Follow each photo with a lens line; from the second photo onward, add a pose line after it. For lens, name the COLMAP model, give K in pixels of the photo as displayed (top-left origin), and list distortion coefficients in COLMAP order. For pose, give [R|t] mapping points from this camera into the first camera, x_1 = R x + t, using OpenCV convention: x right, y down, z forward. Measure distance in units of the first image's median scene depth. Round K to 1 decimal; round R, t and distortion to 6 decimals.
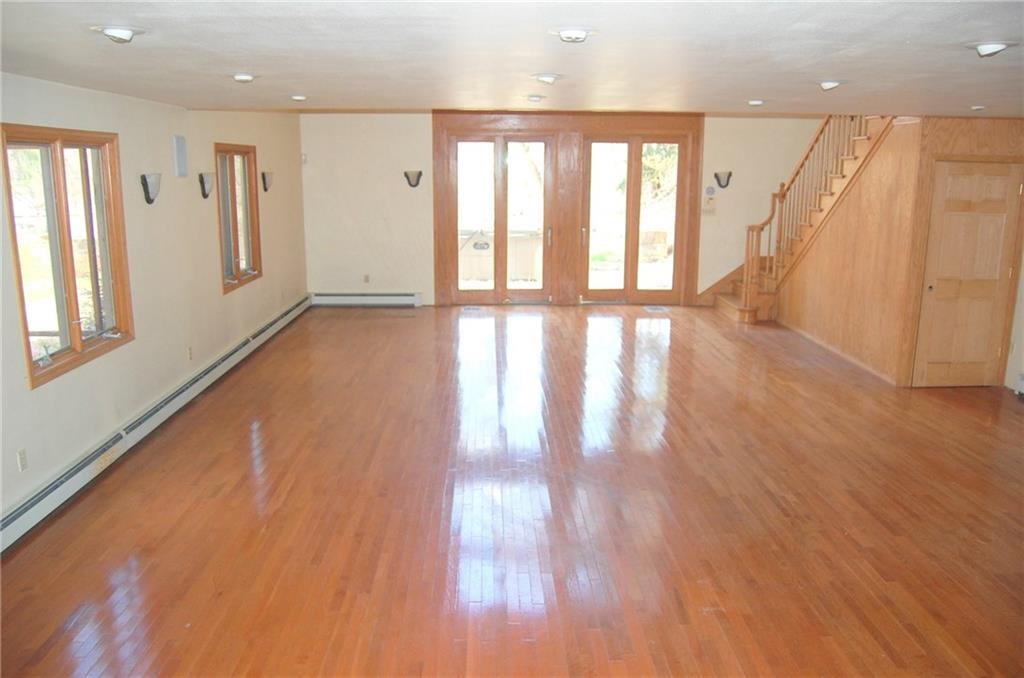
lens RADIAL K [[804.6, 0, 513.1], [0, 804.6, 346.7], [0, 0, 1]] dist [-0.080986, 0.014944]
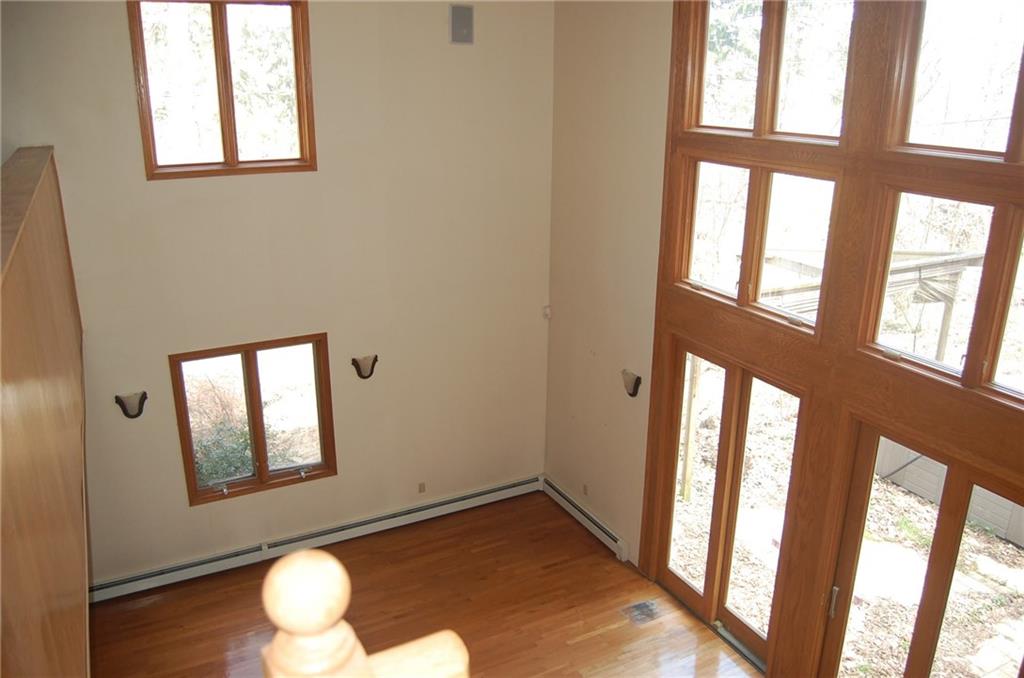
lens RADIAL K [[804.6, 0, 515.4], [0, 804.6, 338.0], [0, 0, 1]] dist [-0.080986, 0.014944]
pose [[0.459479, 0.273027, -0.845184, 0.359873], [-0.200956, 0.958862, 0.200500, -0.346356], [0.865156, 0.077719, 0.495443, 0.577432]]
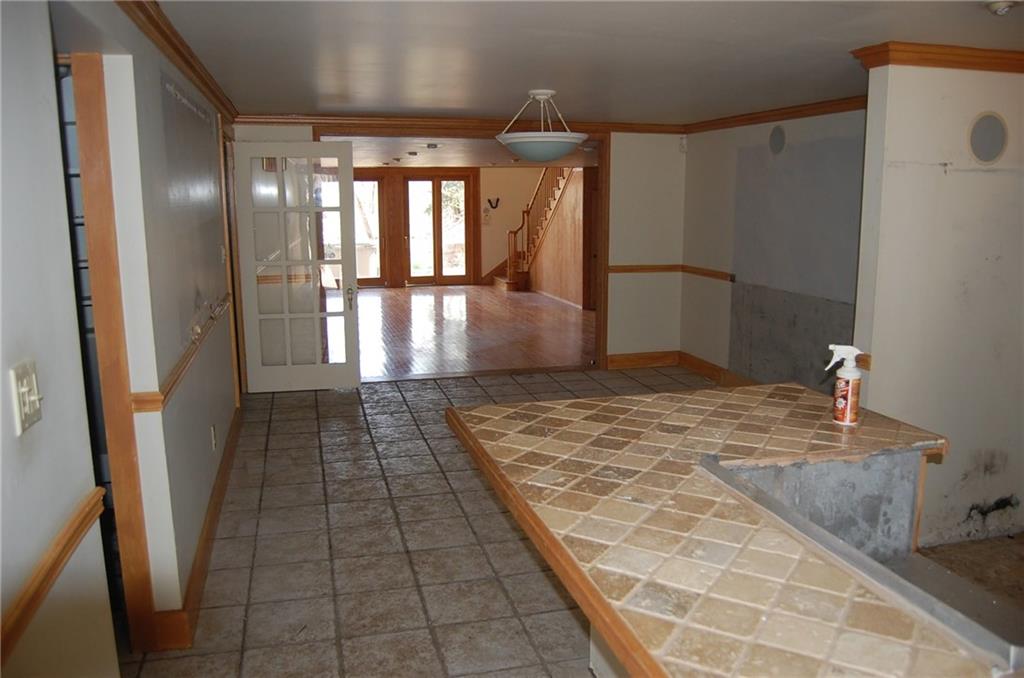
lens RADIAL K [[804.6, 0, 515.5], [0, 804.6, 336.8], [0, 0, 1]] dist [-0.080986, 0.014944]
pose [[0.970527, -0.051016, 0.235530, -0.079010], [0.061961, 0.997305, -0.039300, 0.115835], [-0.232890, 0.052735, 0.971072, -0.522812]]
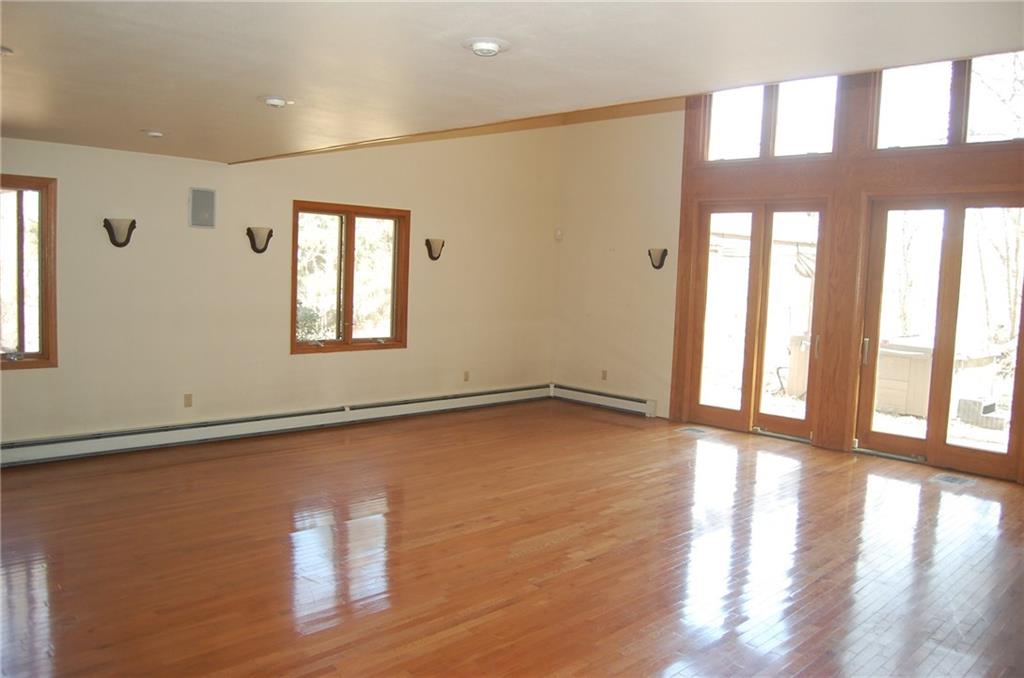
lens RADIAL K [[804.6, 0, 517.9], [0, 804.6, 340.5], [0, 0, 1]] dist [-0.080986, 0.014944]
pose [[0.696457, 0.086845, -0.712324, 0.351107], [-0.188595, 0.979907, -0.064925, -0.048257], [0.692373, 0.179558, 0.698841, 0.342057]]
